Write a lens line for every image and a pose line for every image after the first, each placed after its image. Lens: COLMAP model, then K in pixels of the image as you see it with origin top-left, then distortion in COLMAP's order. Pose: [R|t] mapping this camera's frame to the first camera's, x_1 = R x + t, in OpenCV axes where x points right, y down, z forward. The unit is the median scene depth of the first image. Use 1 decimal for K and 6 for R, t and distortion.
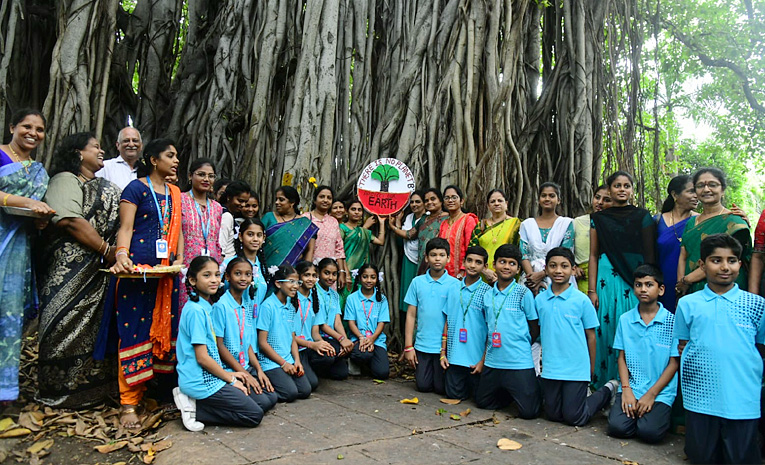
lens RADIAL K [[542.2, 0, 384.2], [0, 542.2, 204.1], [0, 0, 1]] dist [-0.106548, 0.059297]
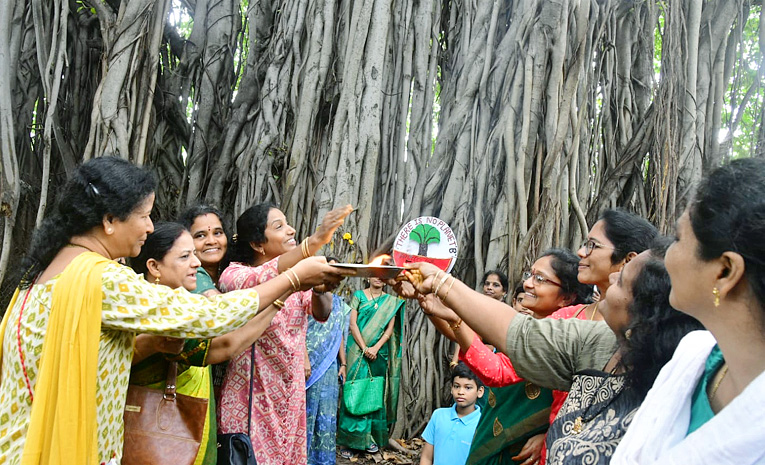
lens RADIAL K [[604.9, 0, 333.6], [0, 604.9, 224.5], [0, 0, 1]] dist [-0.125347, 0.087015]
pose [[0.967172, 0.032188, -0.252078, 0.094212], [-0.028187, 0.999413, 0.019470, -0.078949], [0.252556, -0.011725, 0.967511, 0.018734]]
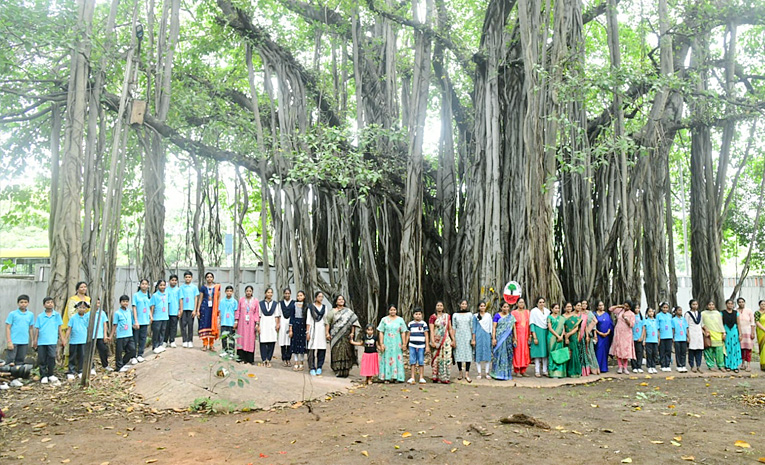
lens RADIAL K [[598.6, 0, 416.6], [0, 598.6, 170.2], [0, 0, 1]] dist [-0.124373, 0.067826]
pose [[0.819868, -0.149331, -0.552736, 1.159029], [0.100552, 0.987938, -0.117760, -0.290512], [0.563654, 0.040969, 0.824994, -1.469498]]
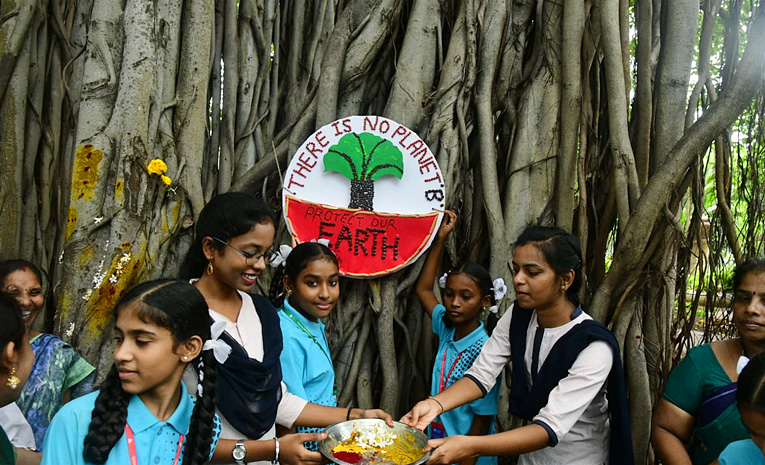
lens RADIAL K [[564.8, 0, 365.9], [0, 564.8, 233.4], [0, 0, 1]] dist [-0.119017, 0.053703]
pose [[0.978471, -0.000532, 0.206385, -0.067630], [-0.027240, 0.990915, 0.131701, -0.050726], [-0.204580, -0.134488, 0.969567, 0.565073]]
